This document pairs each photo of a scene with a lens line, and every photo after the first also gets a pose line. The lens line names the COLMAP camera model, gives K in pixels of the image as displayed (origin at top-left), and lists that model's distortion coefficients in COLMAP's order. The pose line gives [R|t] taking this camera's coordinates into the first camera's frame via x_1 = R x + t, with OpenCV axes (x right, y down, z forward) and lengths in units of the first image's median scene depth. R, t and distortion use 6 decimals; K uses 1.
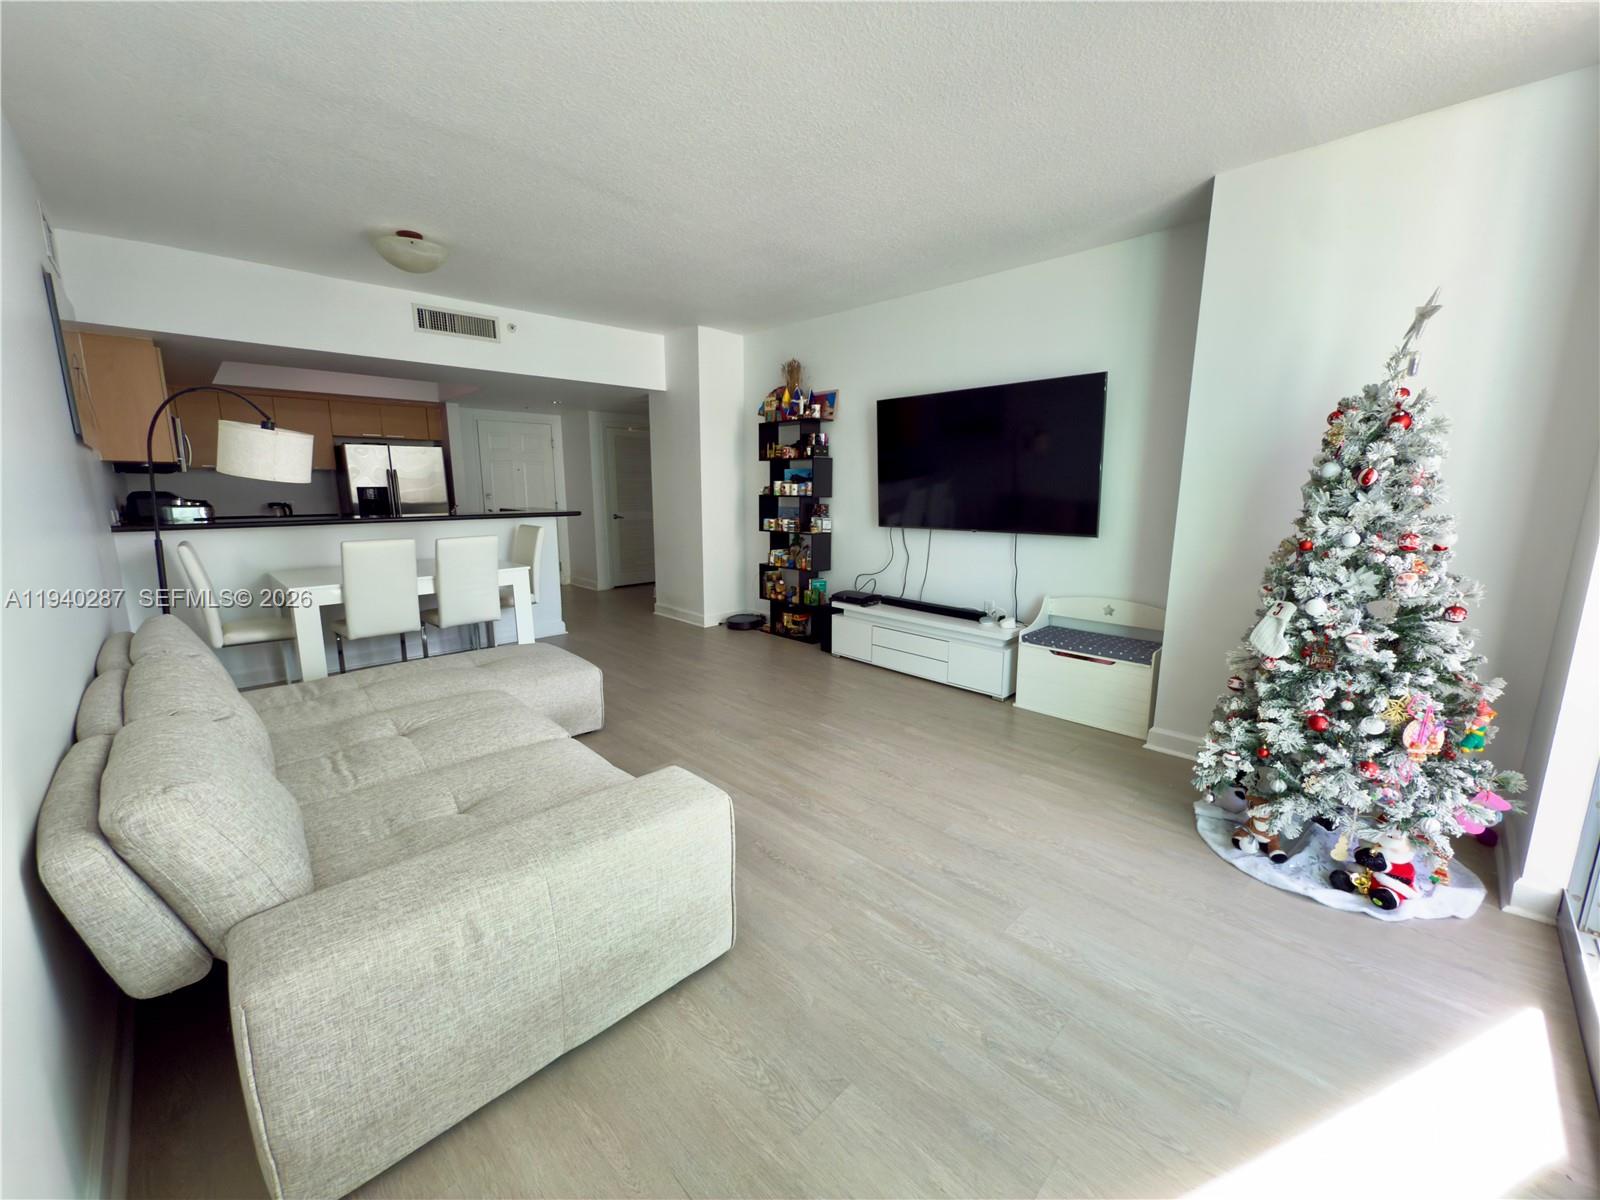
lens RADIAL K [[636.3, 0, 798.6], [0, 636.3, 599.2], [0, 0, 1]] dist [-0.001953, 0.000440]
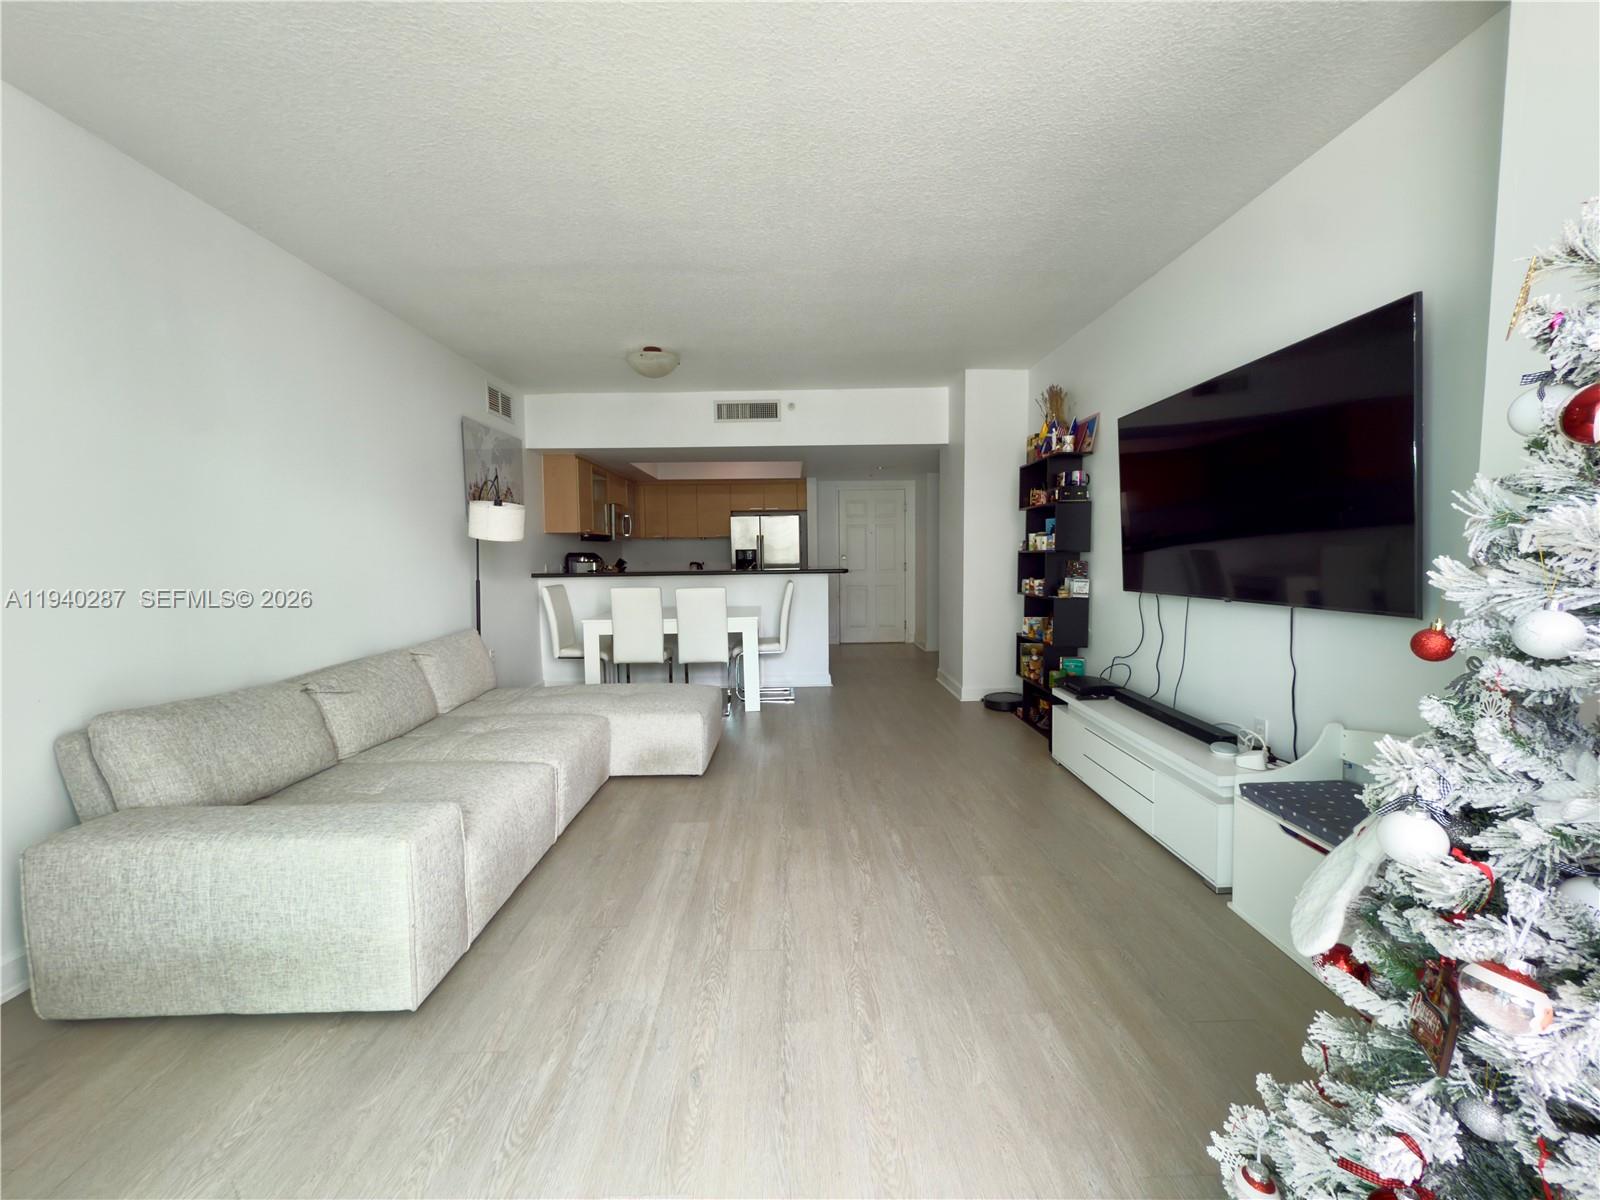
lens RADIAL K [[636.3, 0, 798.6], [0, 636.3, 599.2], [0, 0, 1]] dist [-0.001953, 0.000440]
pose [[0.725888, 0.038054, -0.686760, 0.348887], [-0.108135, 0.992366, -0.059308, -0.023311], [0.679260, 0.117313, 0.724461, 0.236516]]
